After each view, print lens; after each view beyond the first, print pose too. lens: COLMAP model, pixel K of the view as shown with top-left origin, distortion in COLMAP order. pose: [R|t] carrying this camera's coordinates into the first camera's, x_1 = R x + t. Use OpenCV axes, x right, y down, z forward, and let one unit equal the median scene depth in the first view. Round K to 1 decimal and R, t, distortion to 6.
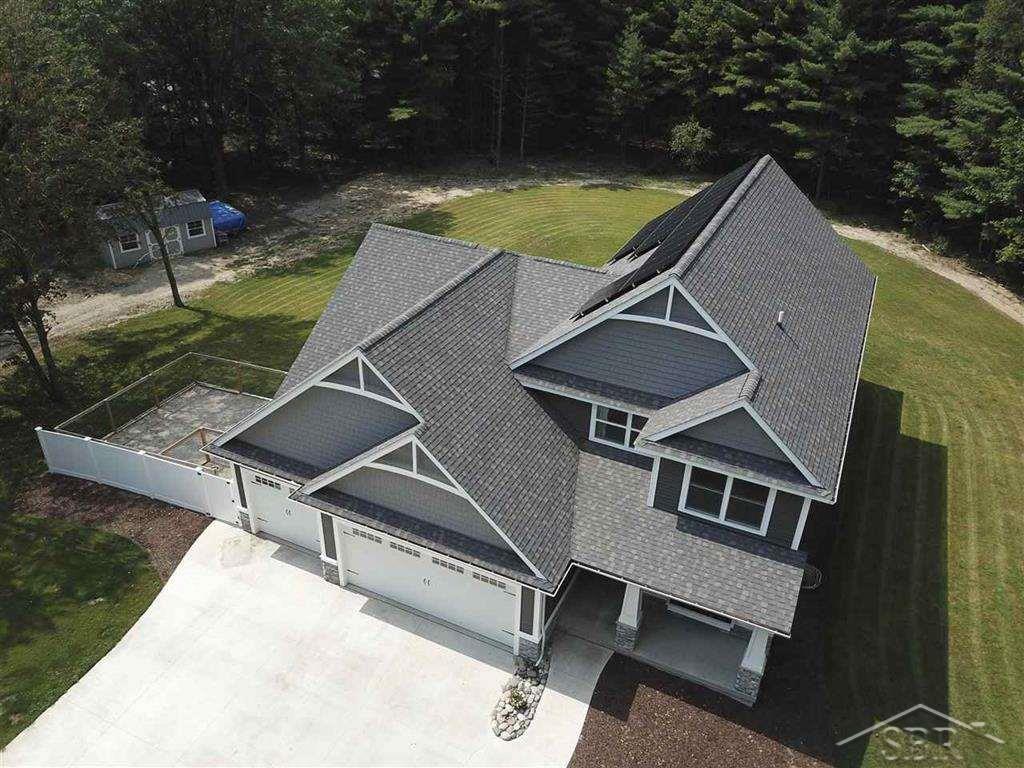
lens RADIAL K [[773.3, 0, 513.5], [0, 773.3, 396.7], [0, 0, 1]] dist [-0.004381, -0.004835]
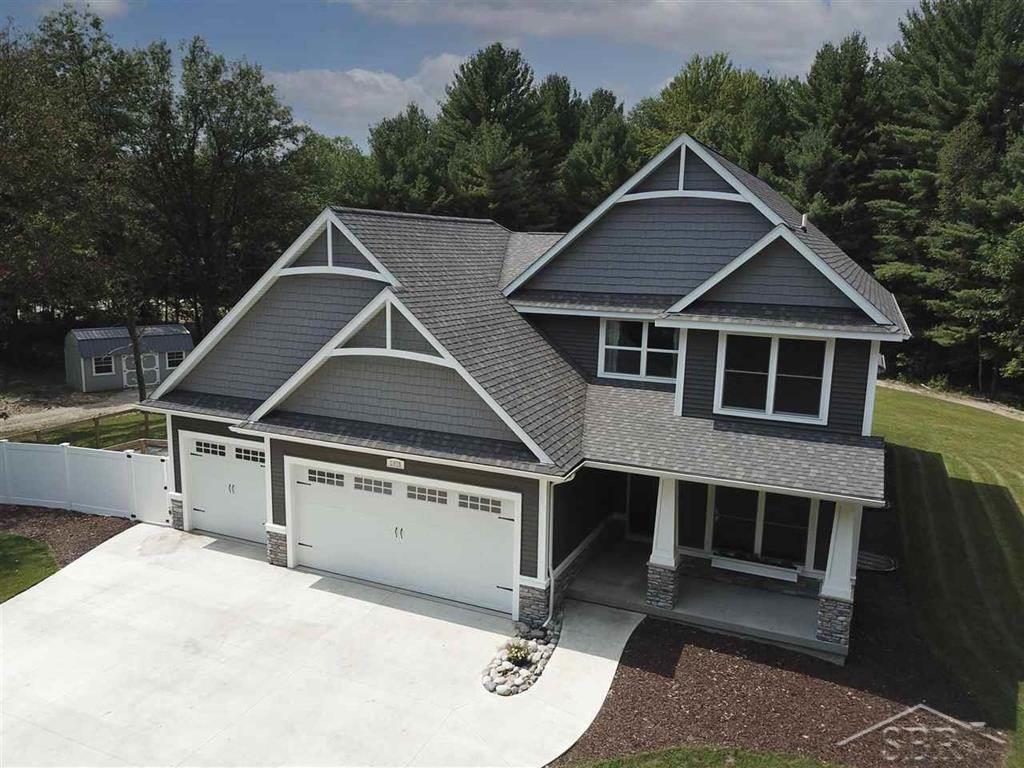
lens RADIAL K [[774.1, 0, 514.9], [0, 774.1, 397.2], [0, 0, 1]] dist [0.002465, 0.004043]
pose [[0.999801, -0.008976, 0.017798, -0.008756], [0.014534, 0.939327, -0.342716, 0.399333], [-0.013642, 0.342907, 0.939270, 0.233192]]
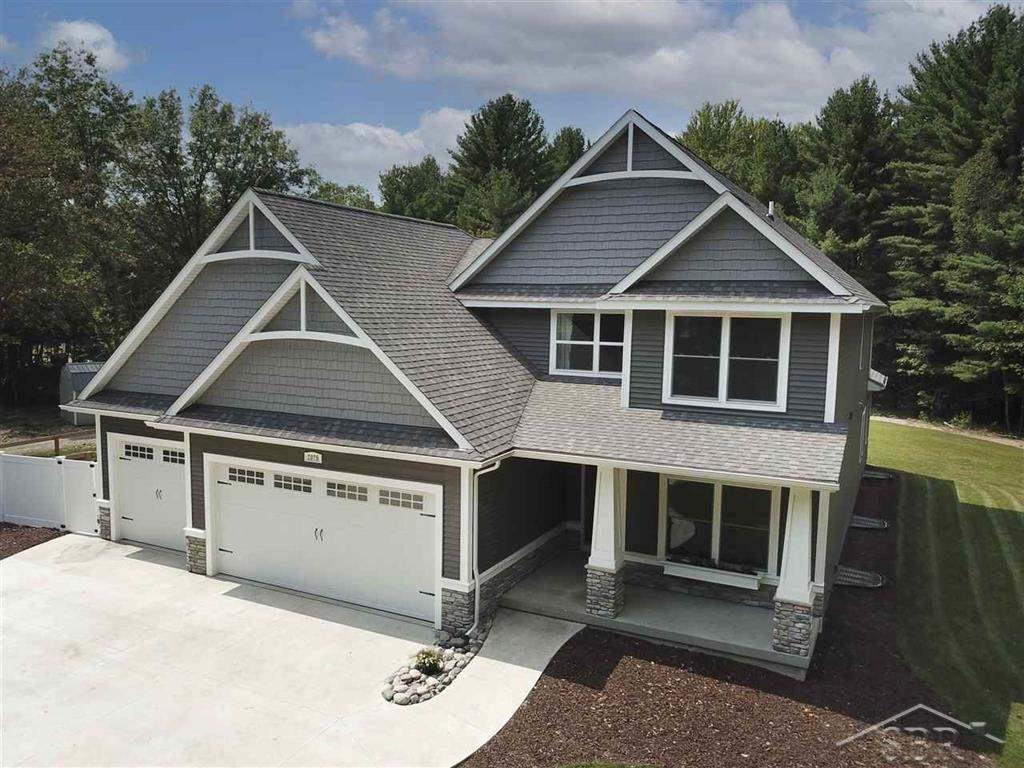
lens RADIAL K [[774.1, 0, 514.9], [0, 774.1, 397.2], [0, 0, 1]] dist [0.002465, 0.004043]
pose [[0.999620, -0.010185, -0.025626, 0.090660], [-0.001466, 0.908352, -0.418204, 0.444019], [0.027537, 0.418083, 0.907991, 0.320427]]
